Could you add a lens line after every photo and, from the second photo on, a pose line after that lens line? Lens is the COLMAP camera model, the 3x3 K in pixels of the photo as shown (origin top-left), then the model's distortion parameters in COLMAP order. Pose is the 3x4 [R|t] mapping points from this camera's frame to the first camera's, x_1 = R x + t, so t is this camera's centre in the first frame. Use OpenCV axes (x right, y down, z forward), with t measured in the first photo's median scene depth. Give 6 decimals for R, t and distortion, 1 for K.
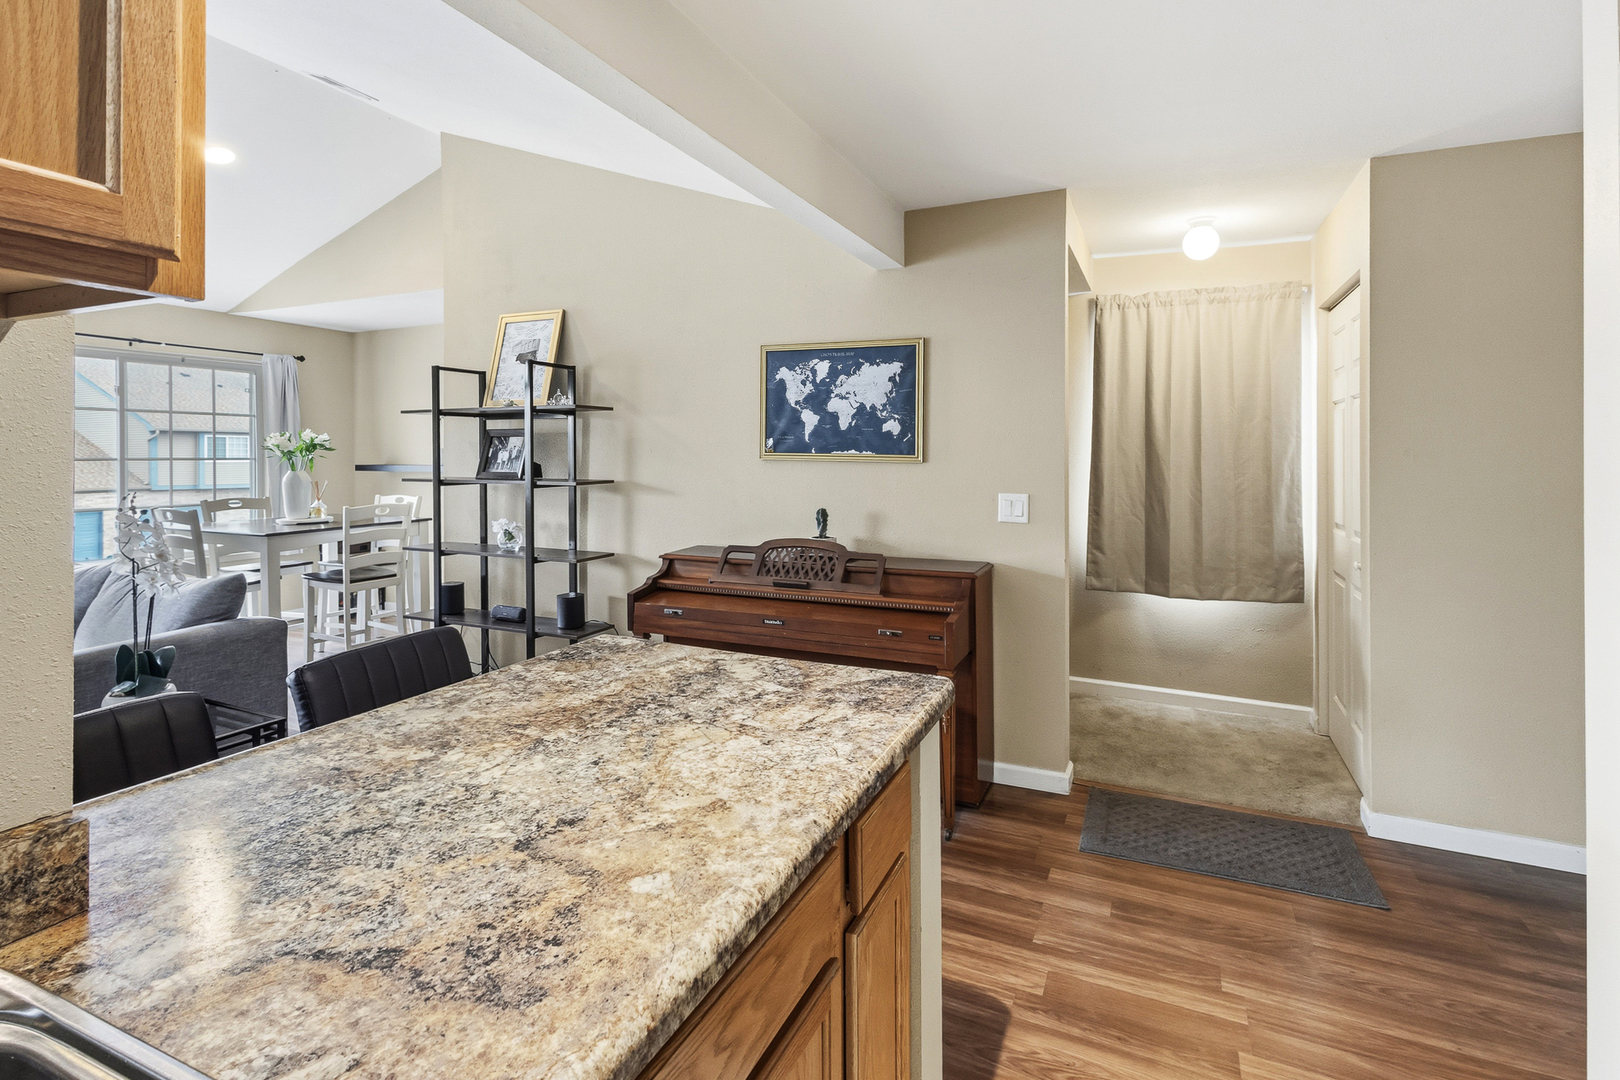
lens RADIAL K [[775.5, 0, 812.9], [0, 775.5, 450.4], [0, 0, 1]] dist [0.008496, -0.000084]
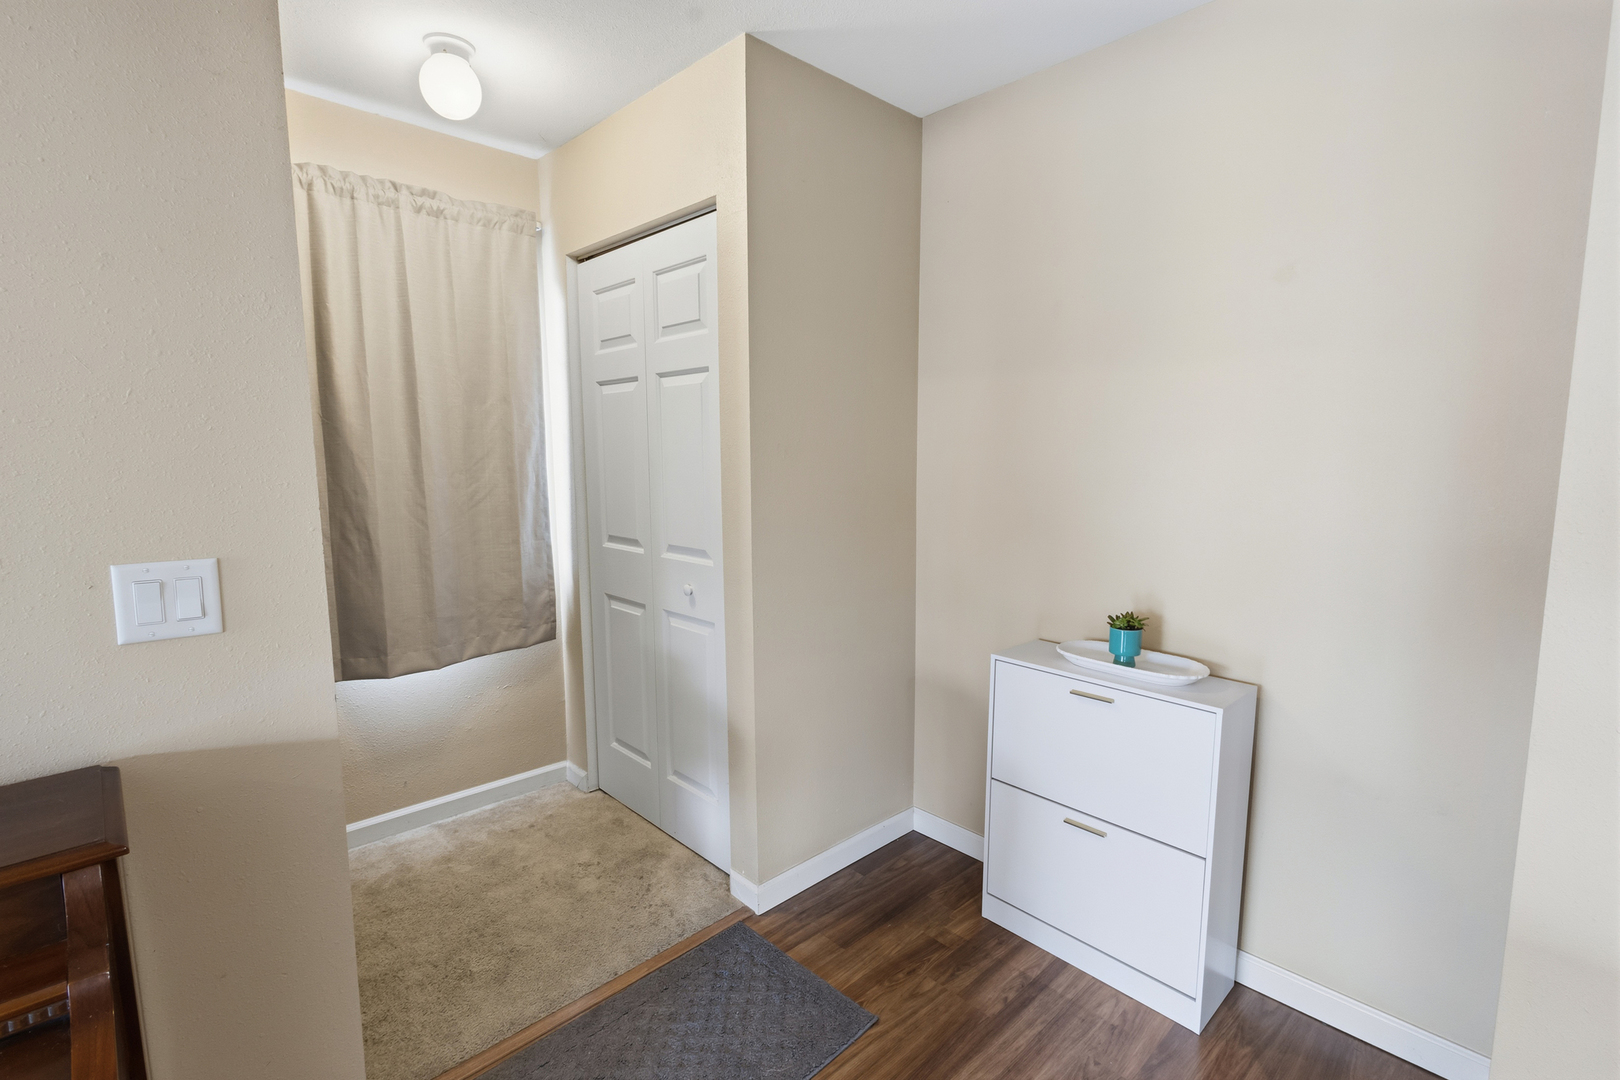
lens RADIAL K [[741.9, 0, 810.1], [0, 741.9, 538.9], [0, 0, 1]] dist [0.003668, -0.000570]
pose [[0.366860, -0.114278, 0.923230, 0.037976], [-0.001051, 0.992375, 0.123255, 0.001262], [-0.930275, -0.046187, 0.363943, 0.481923]]
